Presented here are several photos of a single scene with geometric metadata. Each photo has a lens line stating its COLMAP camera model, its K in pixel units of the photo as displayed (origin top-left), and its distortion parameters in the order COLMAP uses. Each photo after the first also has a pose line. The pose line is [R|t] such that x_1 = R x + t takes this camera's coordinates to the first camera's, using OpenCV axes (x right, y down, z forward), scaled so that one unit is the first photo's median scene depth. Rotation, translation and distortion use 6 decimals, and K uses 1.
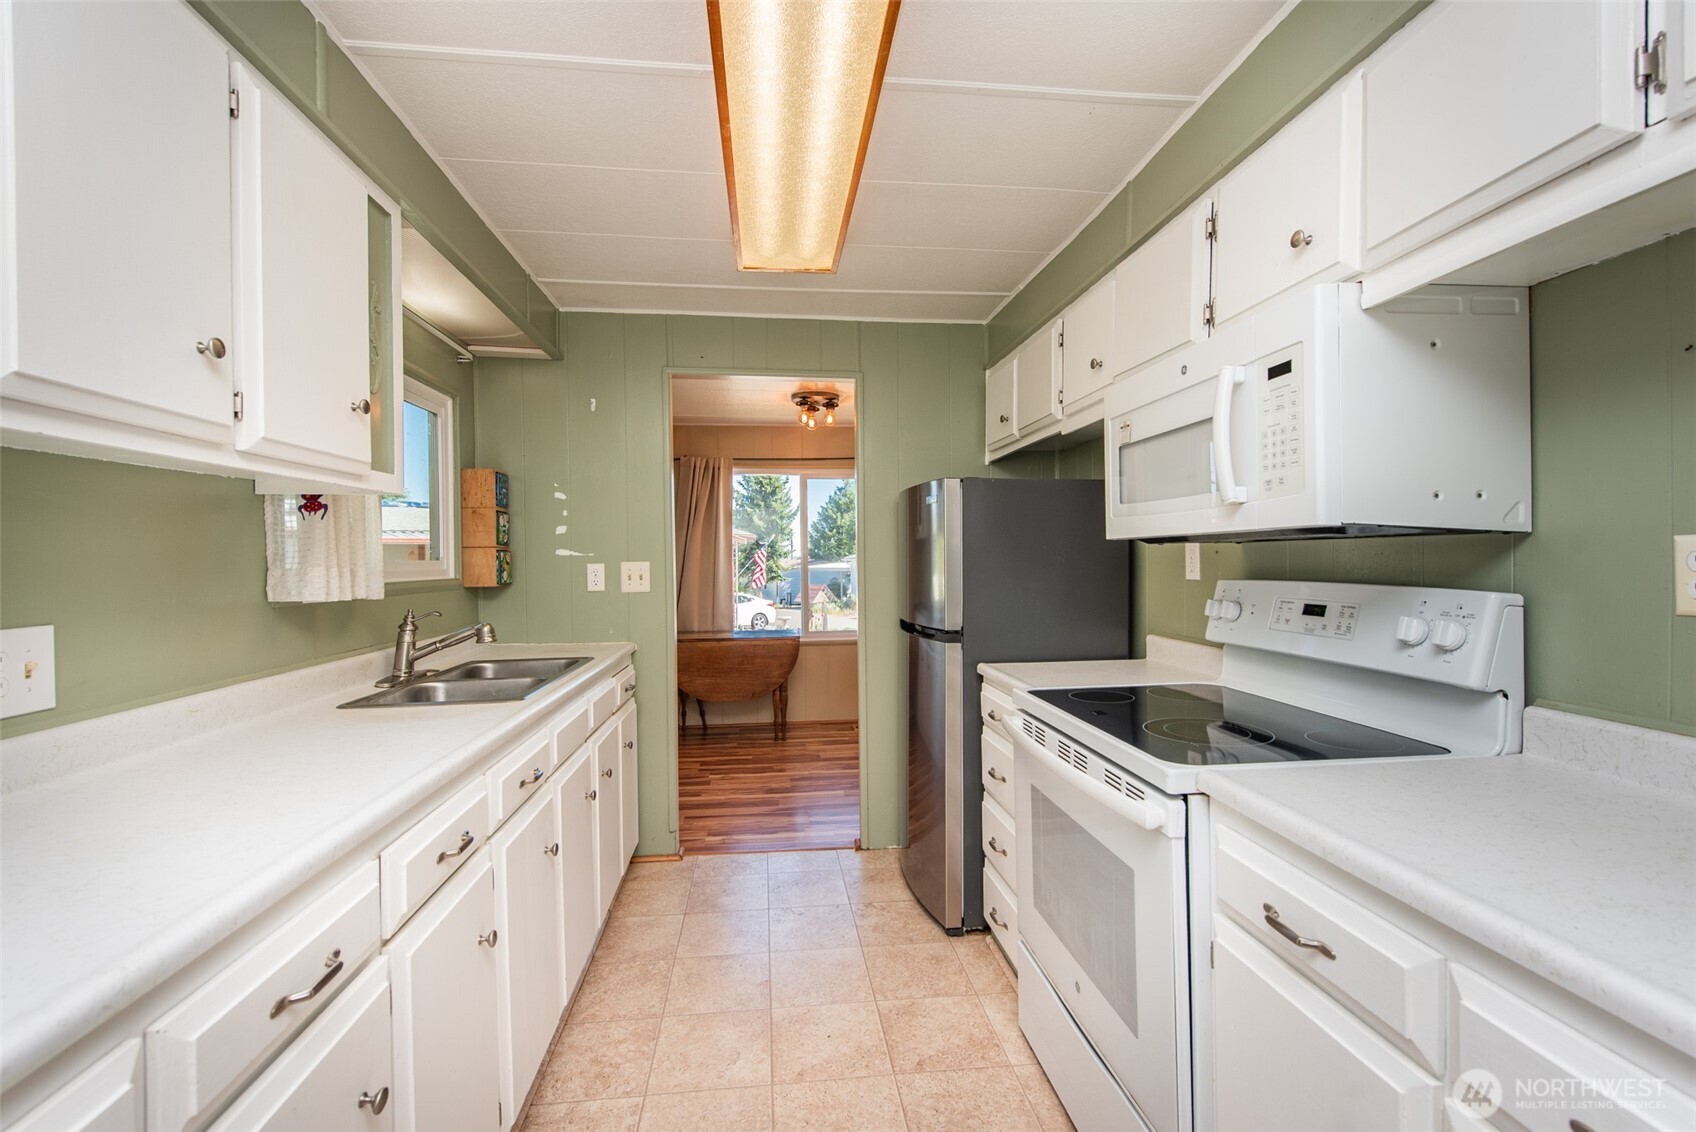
lens RADIAL K [[734.2, 0, 842.9], [0, 734.2, 566.9], [0, 0, 1]] dist [-0.000121, -0.000173]
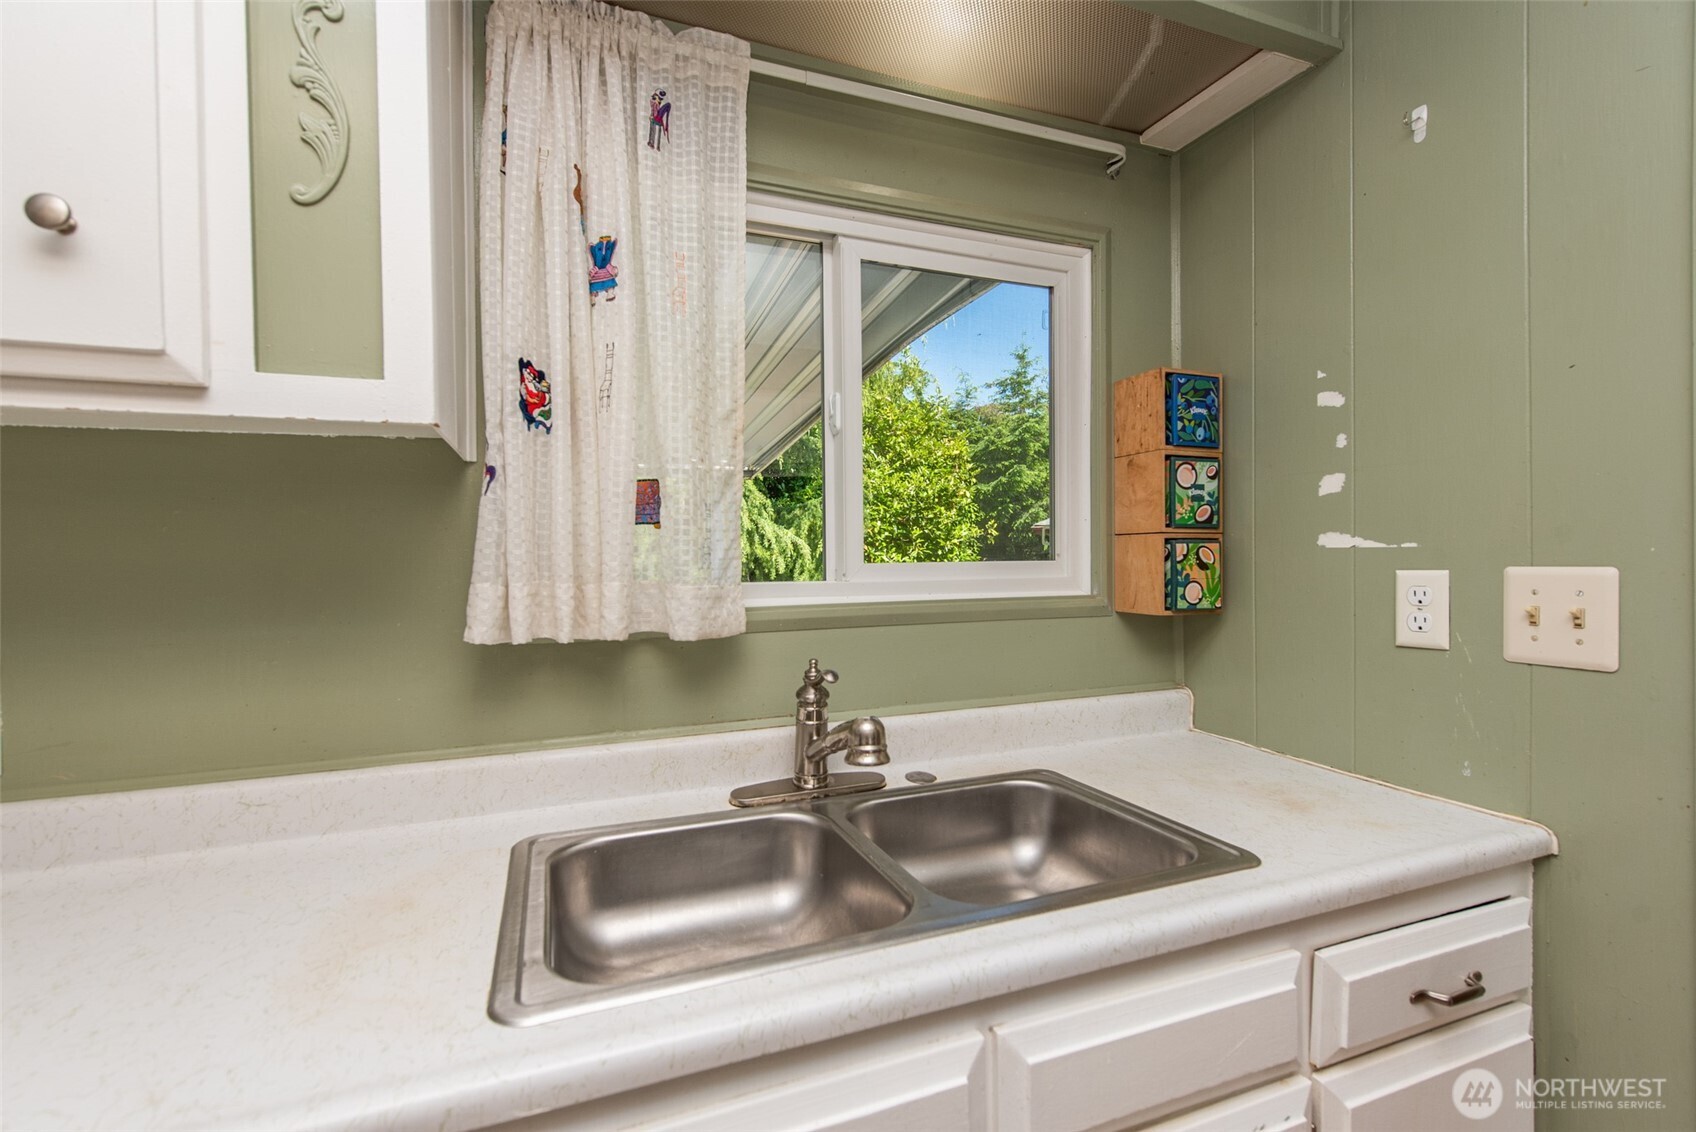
lens RADIAL K [[734.2, 0, 849.6], [0, 734.2, 570.6], [0, 0, 1]] dist [-0.000121, -0.000173]
pose [[0.243080, 0.020160, -0.969797, -0.058277], [0.001827, 0.999773, 0.021241, -0.012287], [0.970005, -0.006935, 0.242988, 0.643698]]
